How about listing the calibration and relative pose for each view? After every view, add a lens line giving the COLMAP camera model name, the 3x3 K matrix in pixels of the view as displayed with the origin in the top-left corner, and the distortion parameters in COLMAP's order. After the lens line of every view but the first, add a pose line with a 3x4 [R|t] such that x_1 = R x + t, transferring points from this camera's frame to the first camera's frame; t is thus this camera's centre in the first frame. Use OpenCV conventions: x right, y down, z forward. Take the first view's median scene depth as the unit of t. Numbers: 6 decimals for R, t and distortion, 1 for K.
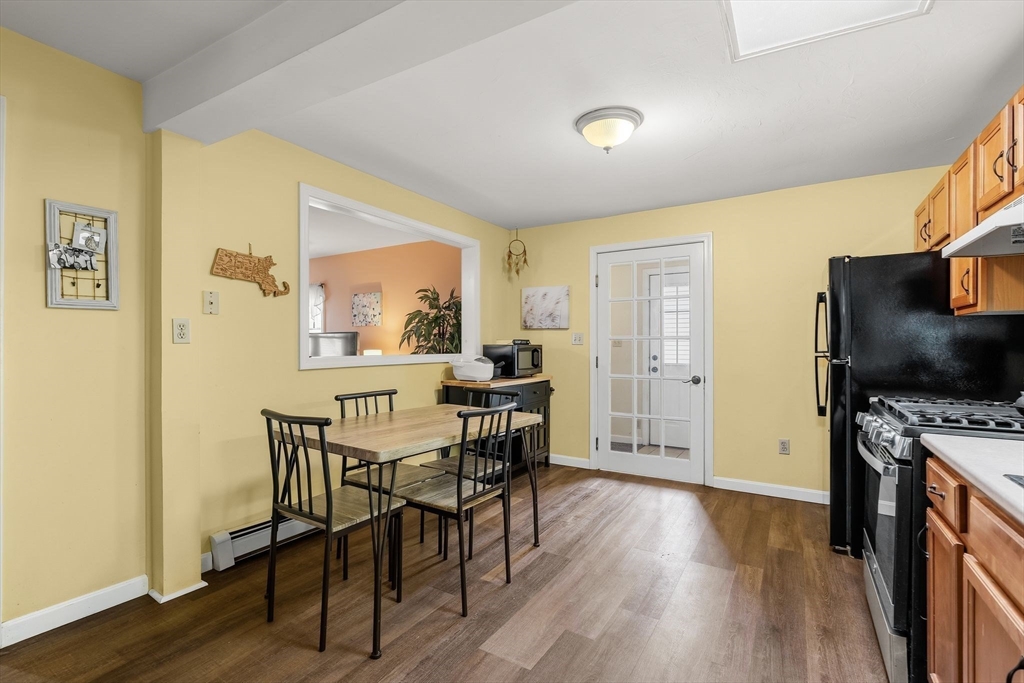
lens RADIAL K [[463.5, 0, 509.5], [0, 463.5, 346.2], [0, 0, 1]] dist [-0.001502, -0.000104]
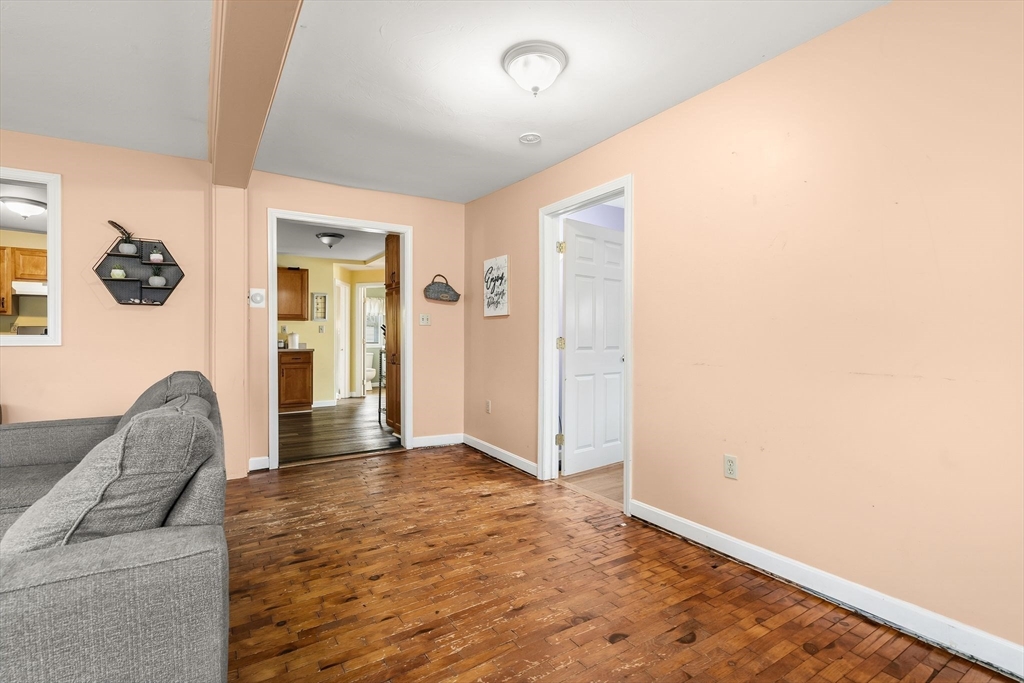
lens RADIAL K [[473.8, 0, 515.8], [0, 473.8, 338.4], [0, 0, 1]] dist [-0.003516, -0.000523]
pose [[-0.907344, -0.005051, 0.420358, -2.025541], [-0.001104, 0.999953, 0.009634, 0.023395], [-0.420387, 0.008277, -0.907307, 1.648550]]
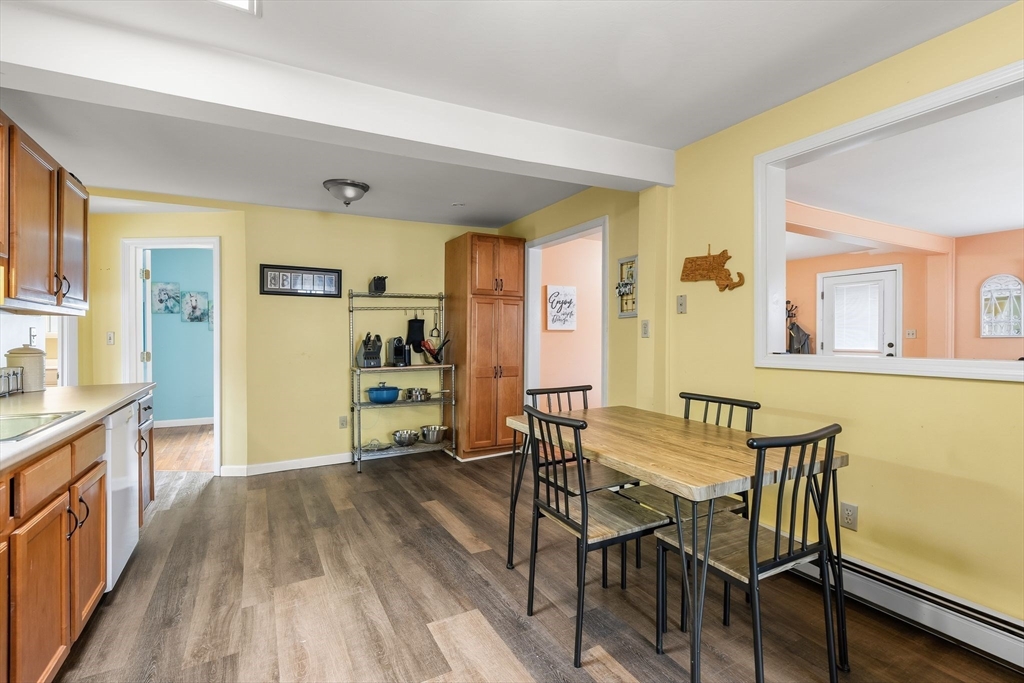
lens RADIAL K [[473.8, 0, 515.8], [0, 473.8, 338.4], [0, 0, 1]] dist [-0.003516, -0.000523]
pose [[-0.488533, 0.000772, -0.872545, 0.587628], [-0.003120, 0.999992, 0.002631, -0.004946], [0.872540, 0.004007, -0.488526, 1.084346]]
